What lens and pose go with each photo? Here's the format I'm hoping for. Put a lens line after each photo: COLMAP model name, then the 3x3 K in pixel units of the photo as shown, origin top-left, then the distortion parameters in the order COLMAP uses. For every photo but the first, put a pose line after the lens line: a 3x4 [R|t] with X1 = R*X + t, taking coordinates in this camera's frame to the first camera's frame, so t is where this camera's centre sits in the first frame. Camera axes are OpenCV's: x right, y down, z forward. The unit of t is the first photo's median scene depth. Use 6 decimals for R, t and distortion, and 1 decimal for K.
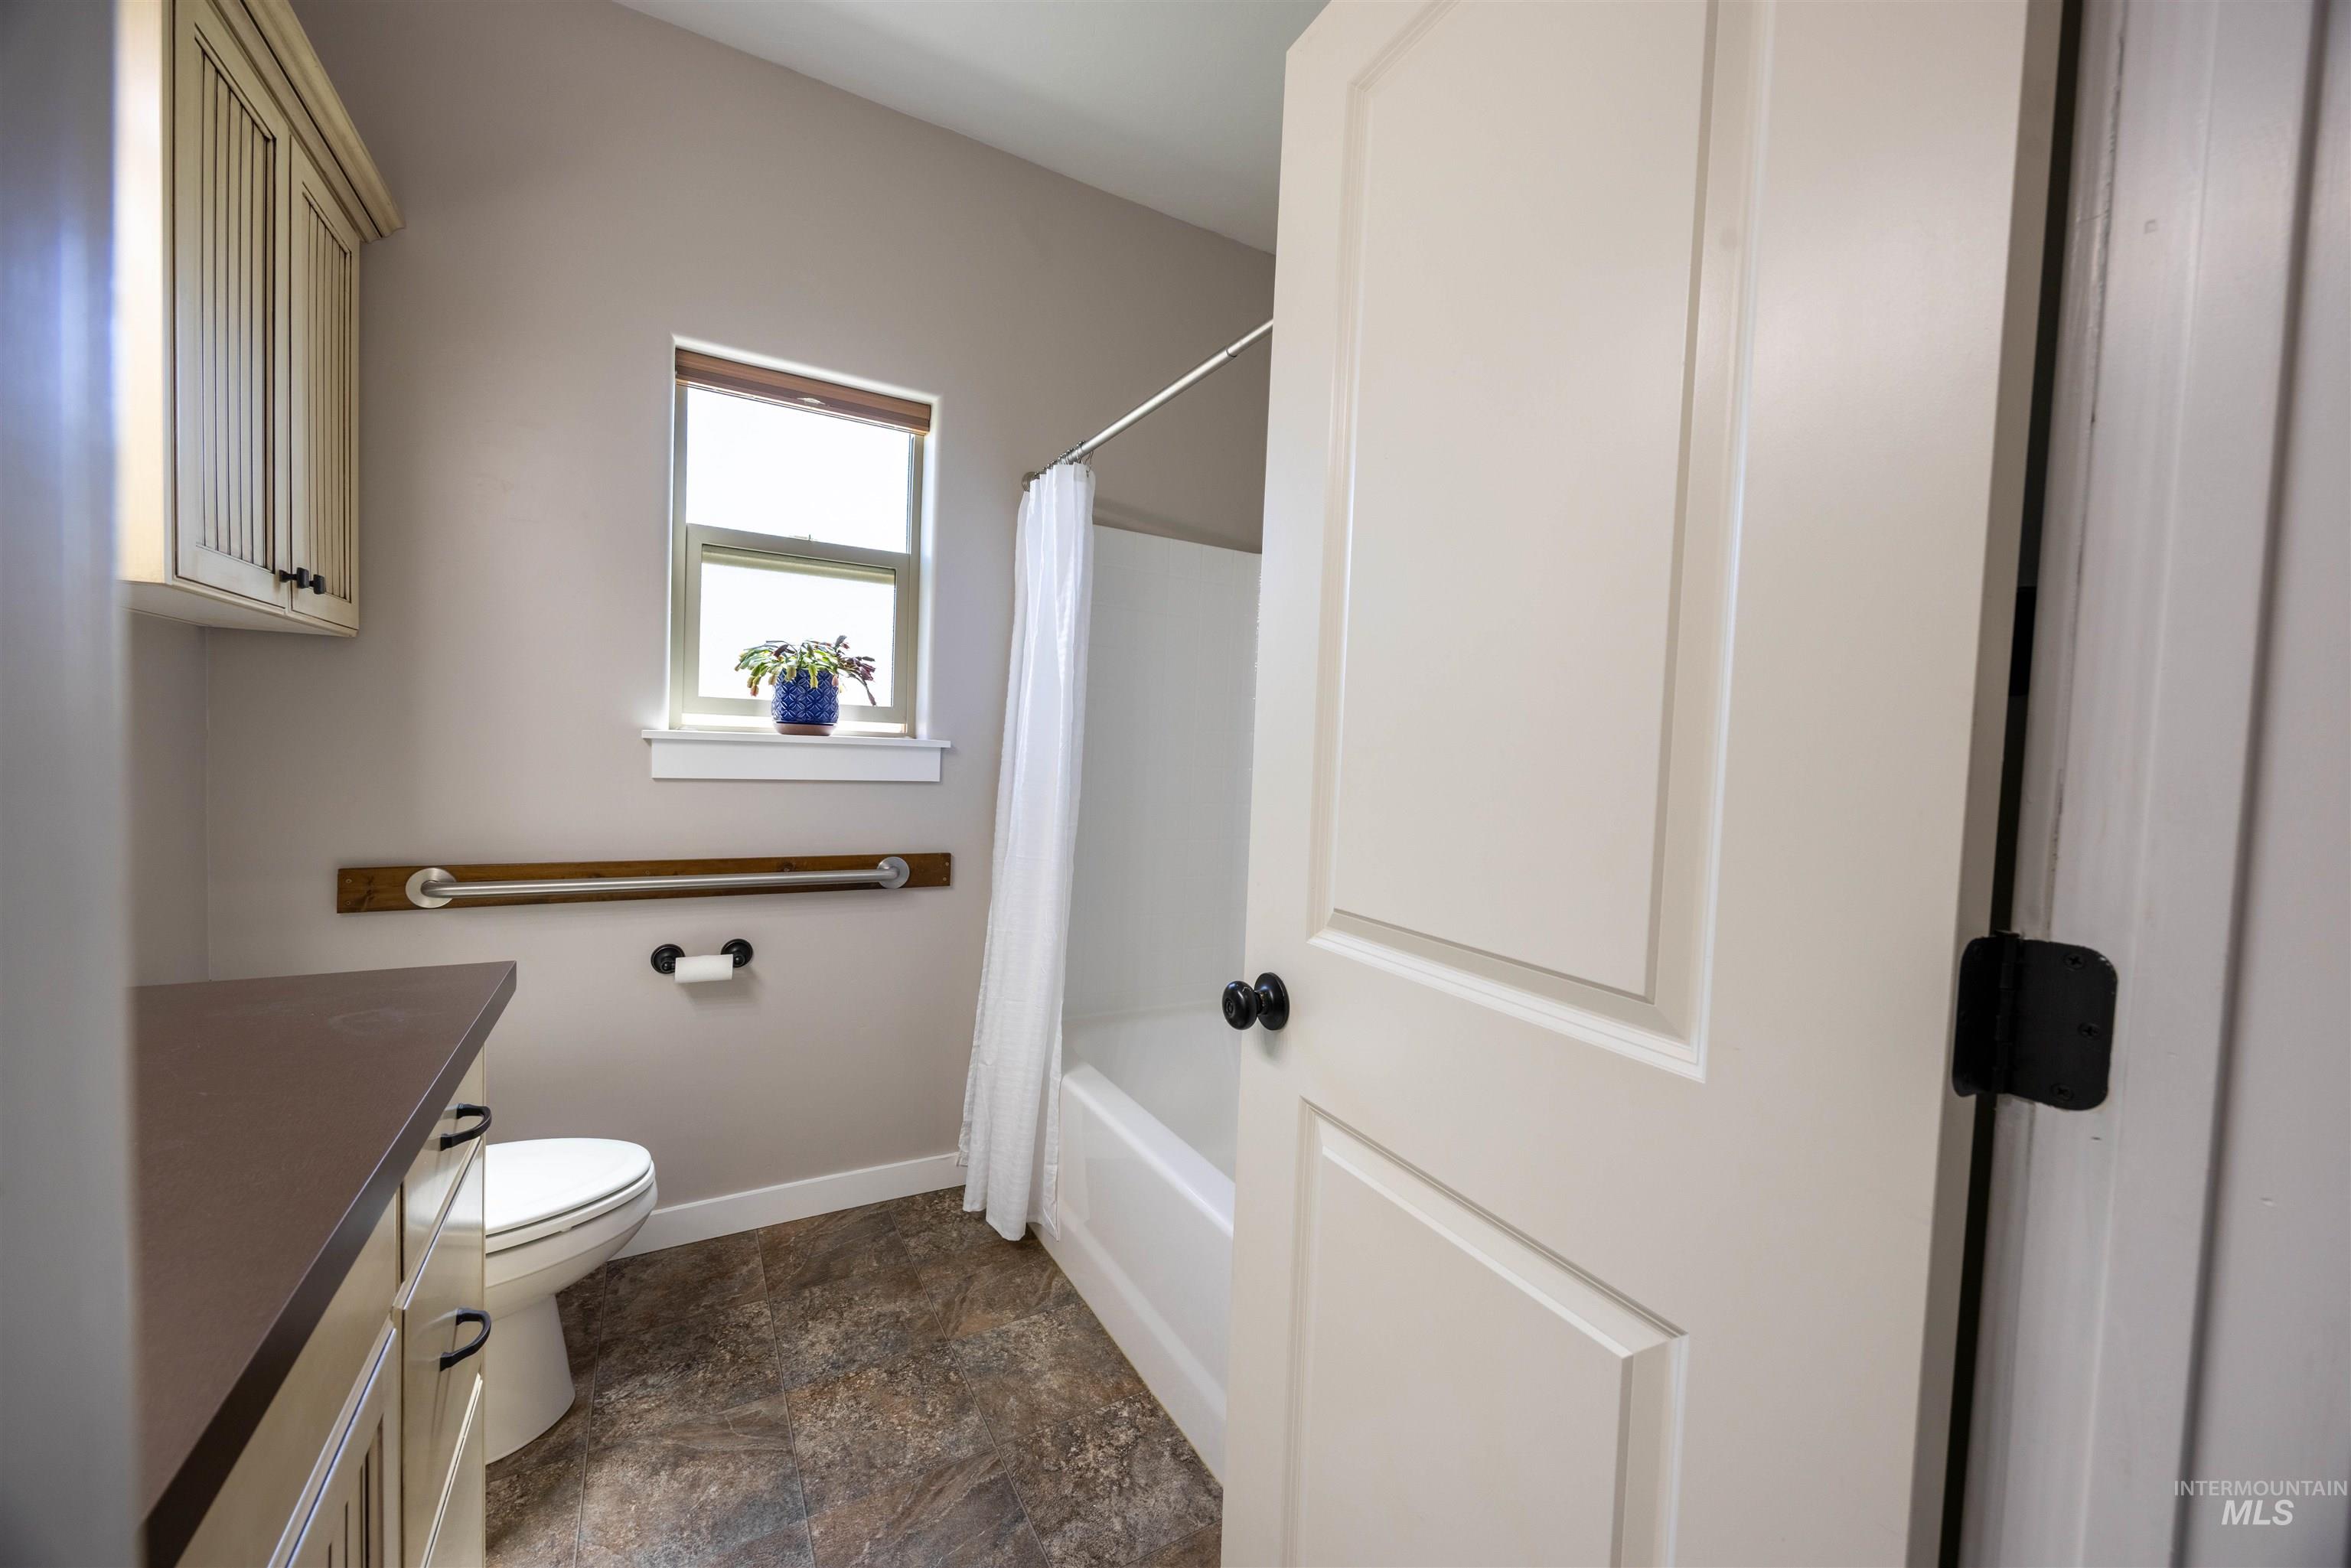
lens RADIAL K [[892.1, 0, 1194.3], [0, 892.1, 780.1], [0, 0, 1]] dist [-0.001309, -0.000220]
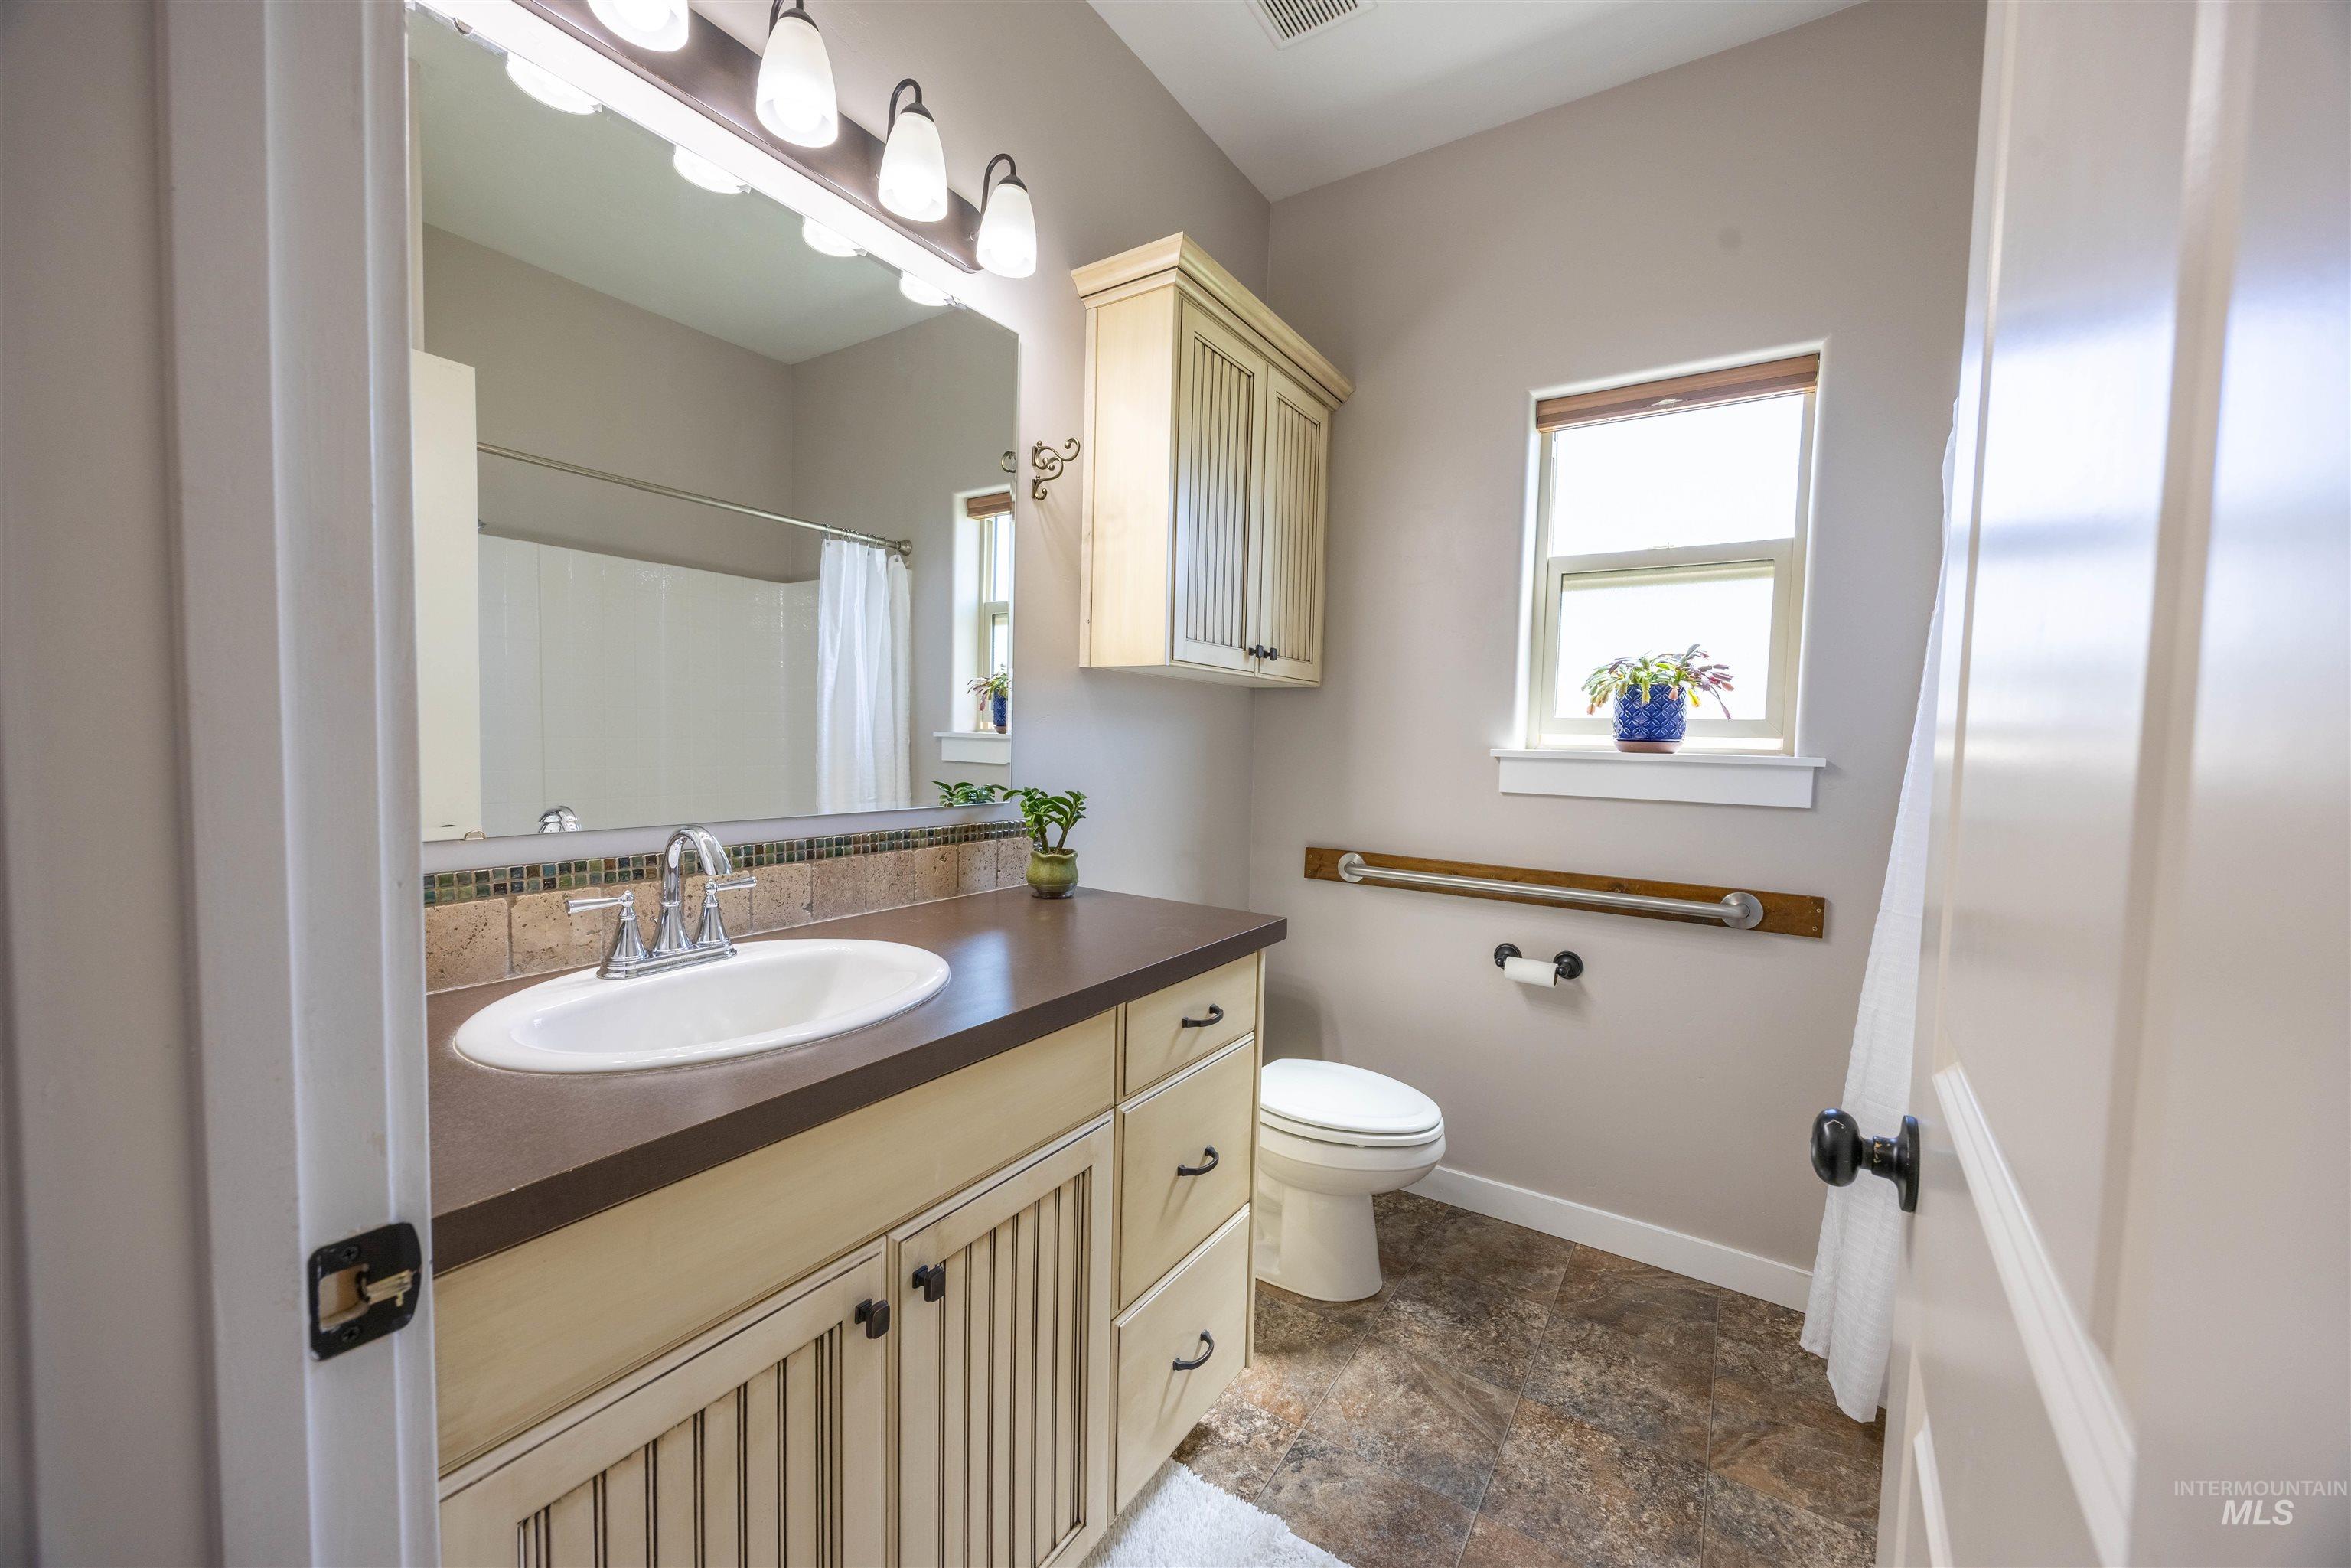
lens RADIAL K [[892.1, 0, 1185.6], [0, 892.1, 781.8], [0, 0, 1]] dist [-0.001309, -0.000220]
pose [[0.447417, 0.016464, -0.894174, 0.227737], [-0.042311, 0.999101, -0.002776, 0.004825], [0.893324, 0.039075, 0.447711, 0.149745]]
